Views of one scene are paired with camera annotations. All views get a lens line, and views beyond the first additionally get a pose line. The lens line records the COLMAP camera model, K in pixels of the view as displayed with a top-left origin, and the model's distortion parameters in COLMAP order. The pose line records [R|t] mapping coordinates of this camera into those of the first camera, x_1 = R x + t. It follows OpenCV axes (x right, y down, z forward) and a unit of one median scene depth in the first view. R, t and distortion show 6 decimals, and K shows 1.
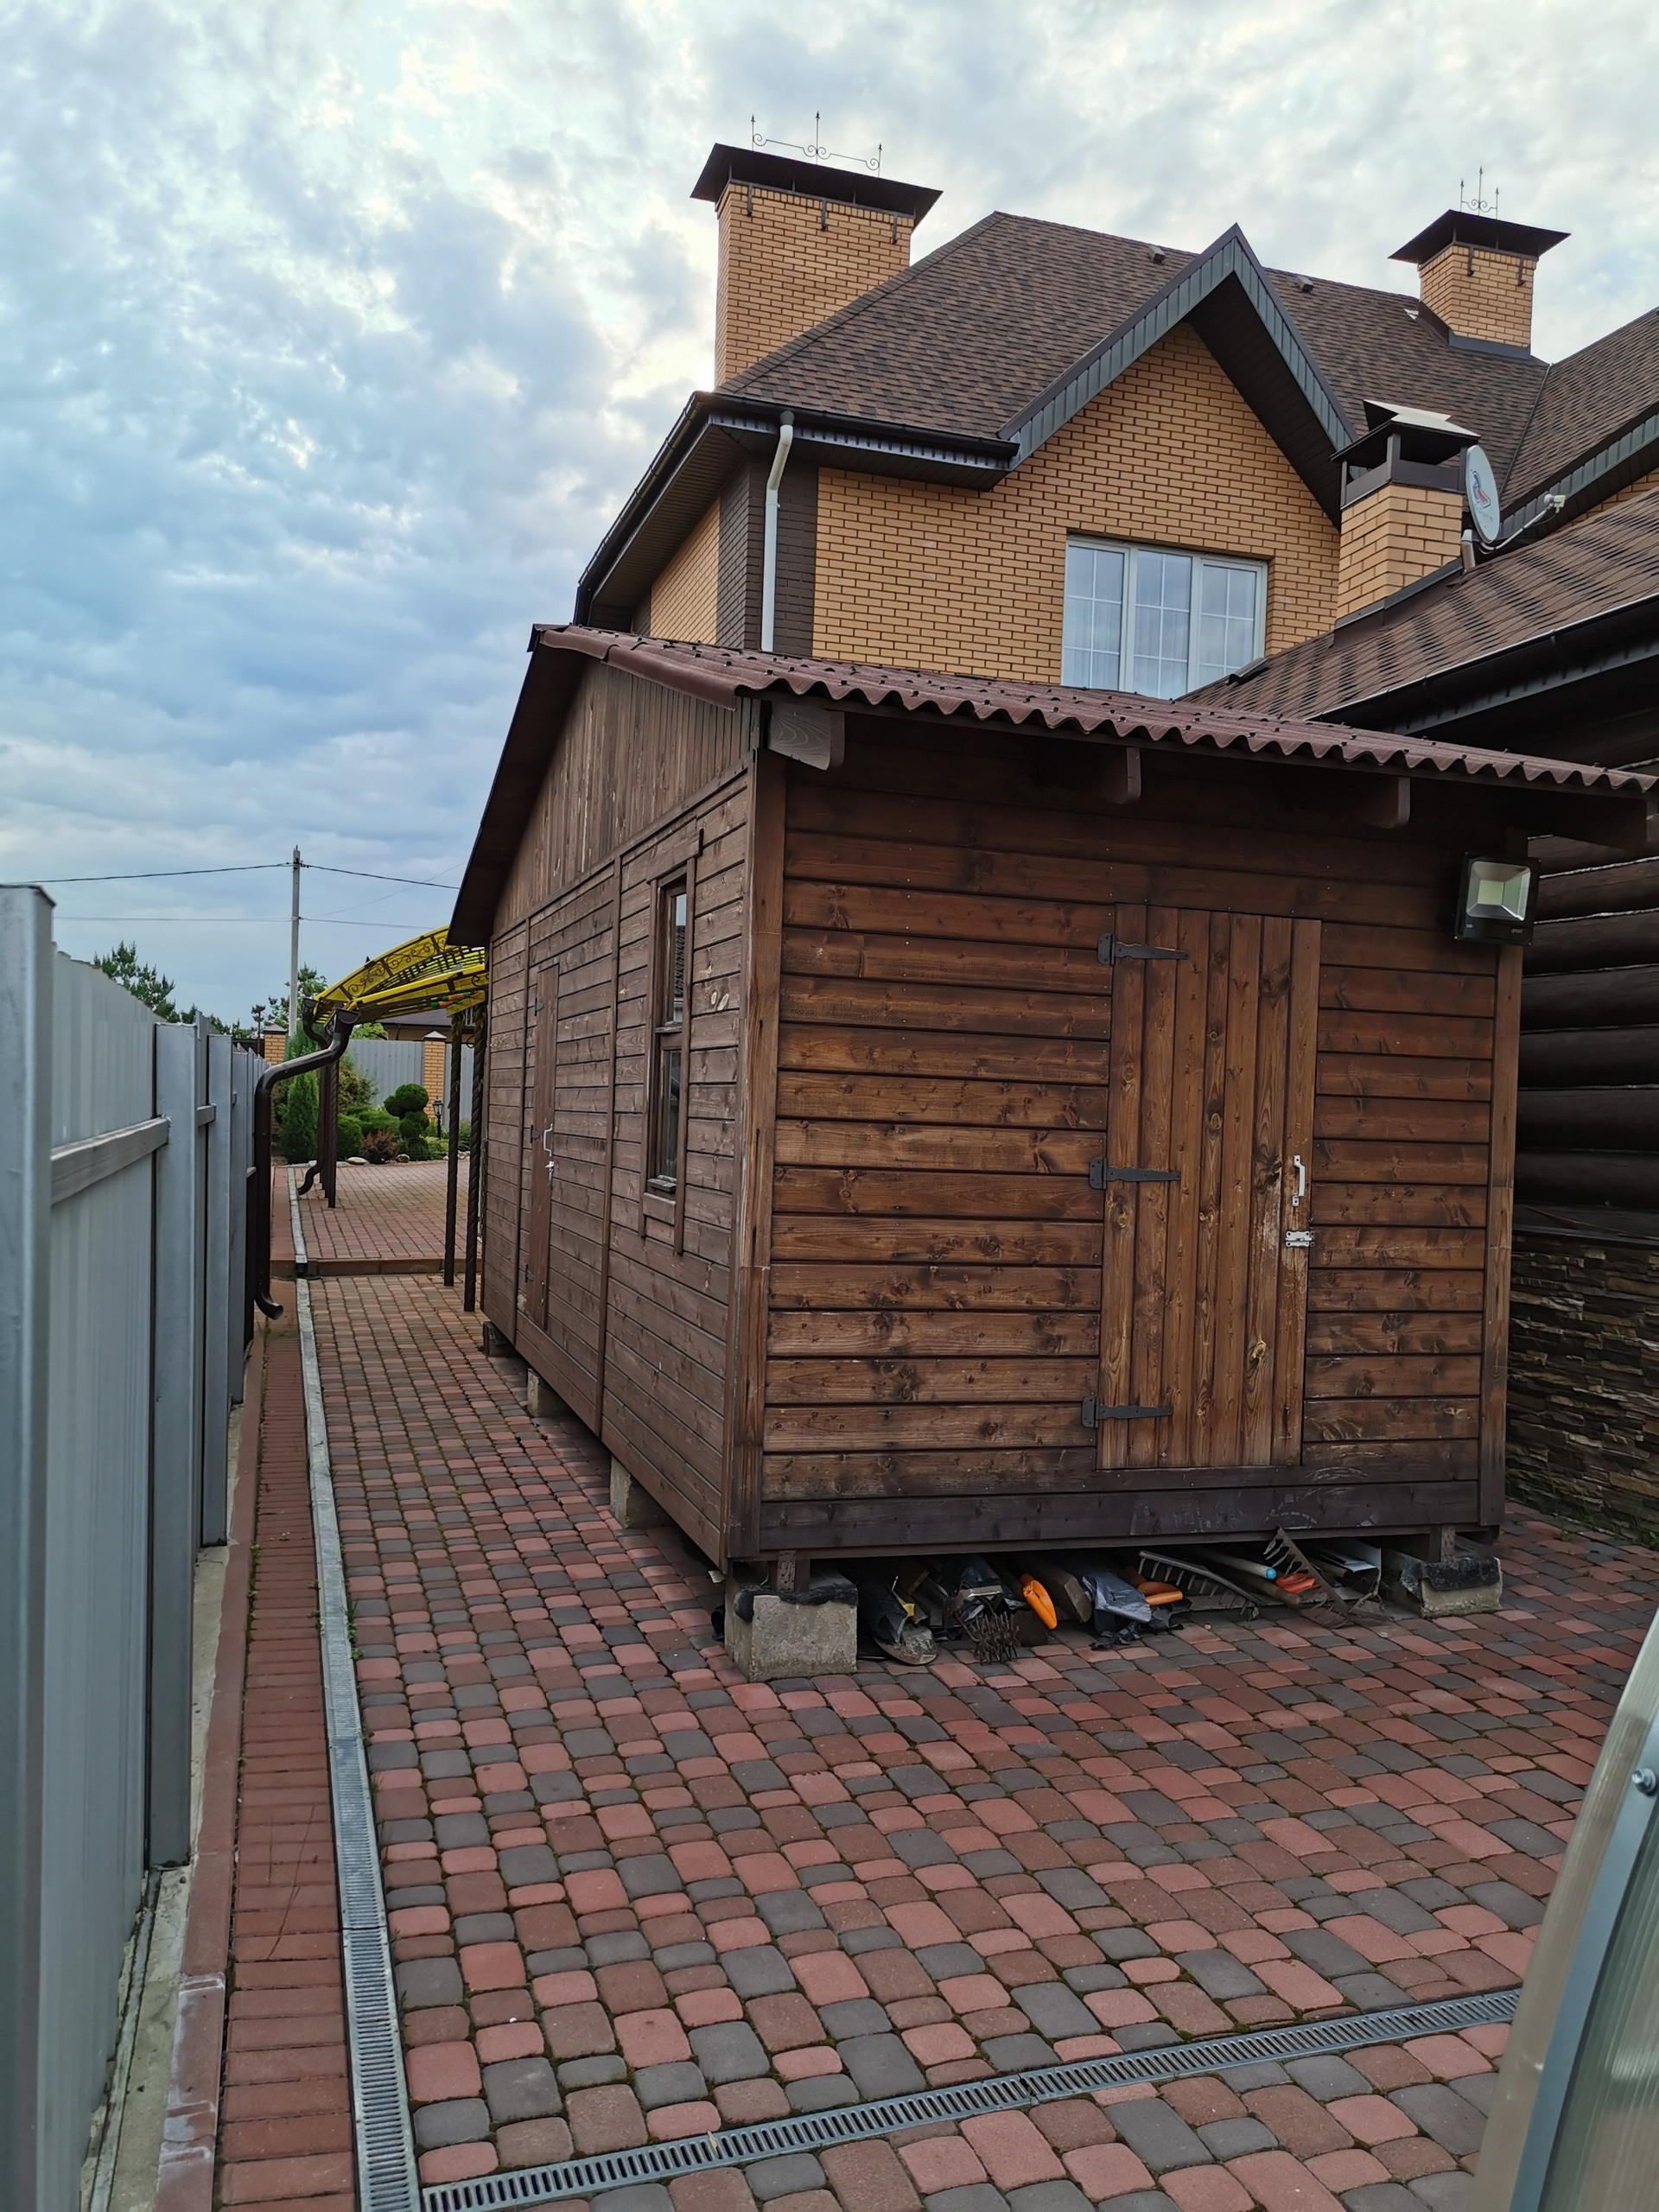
lens RADIAL K [[1759.1, 0, 830.2], [0, 1759.1, 1115.2], [0, 0, 1]] dist [-0.153407, 0.235232]
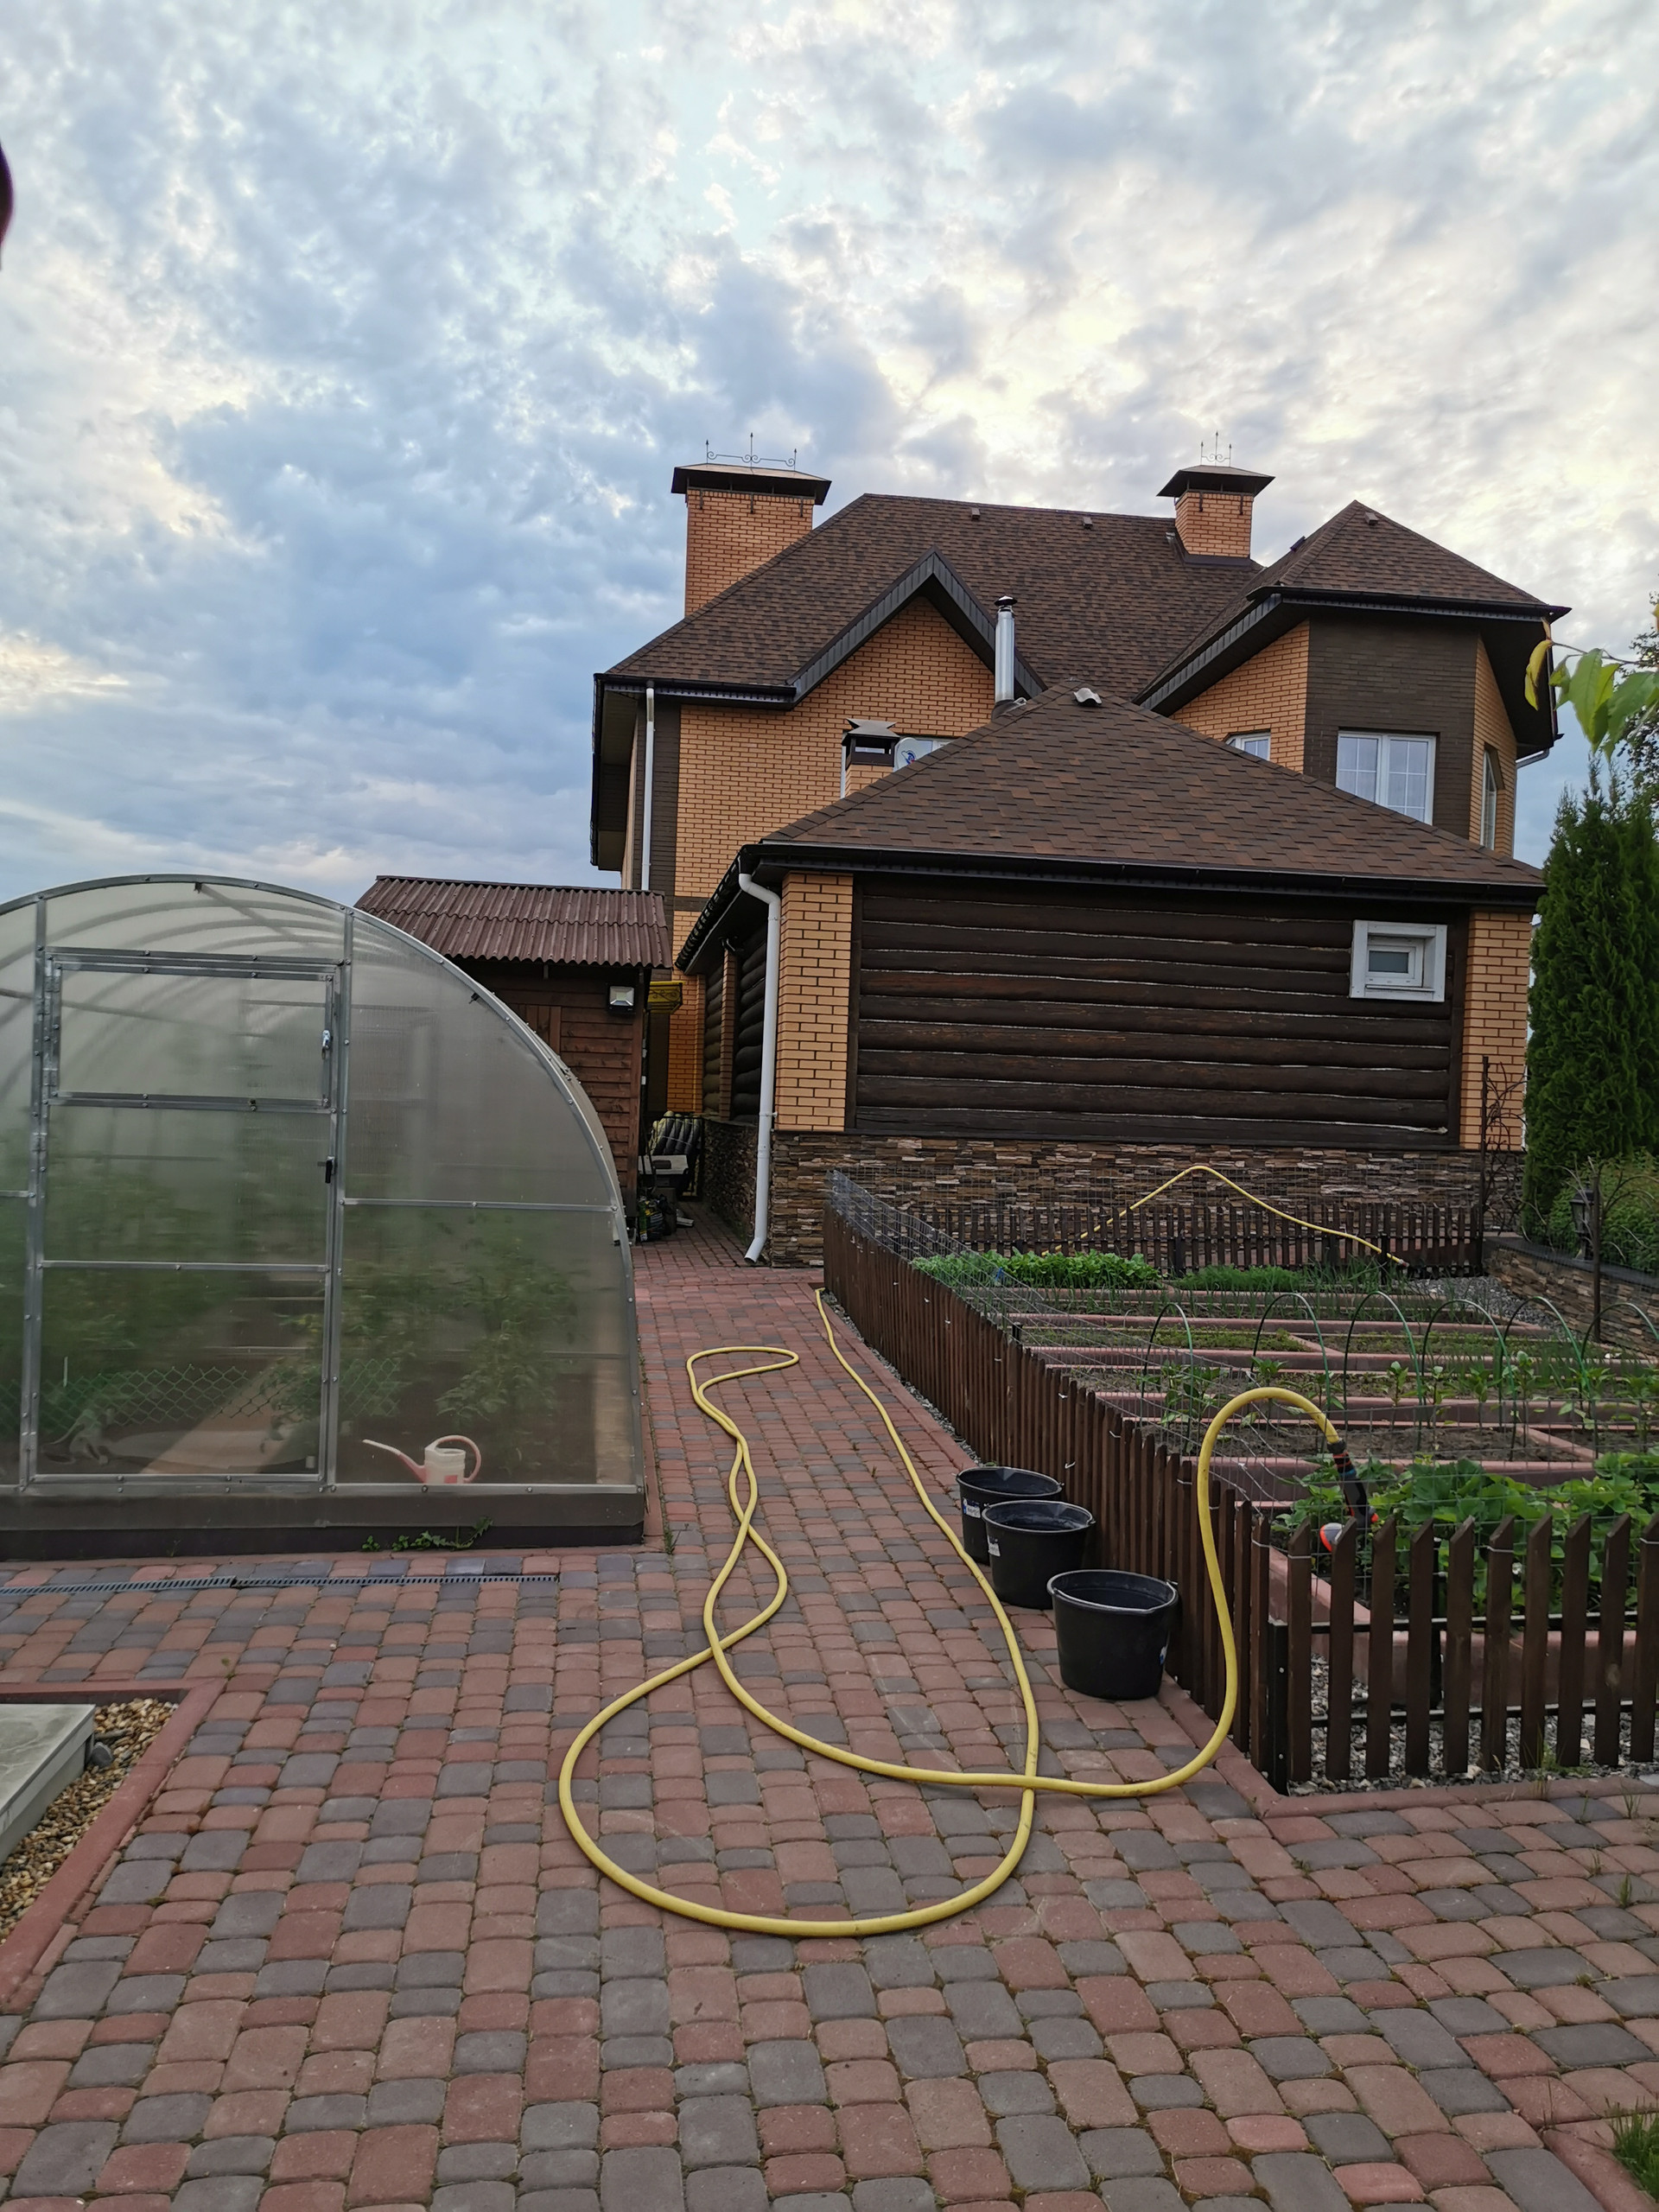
lens RADIAL K [[1688.5, 0, 823.8], [0, 1688.5, 1114.4], [0, 0, 1]] dist [0.065293, -0.057307]
pose [[0.978848, 0.023315, -0.203258, 0.075379], [-0.021270, 0.999699, 0.012240, 0.001408], [0.203482, -0.007657, 0.979049, -0.097526]]
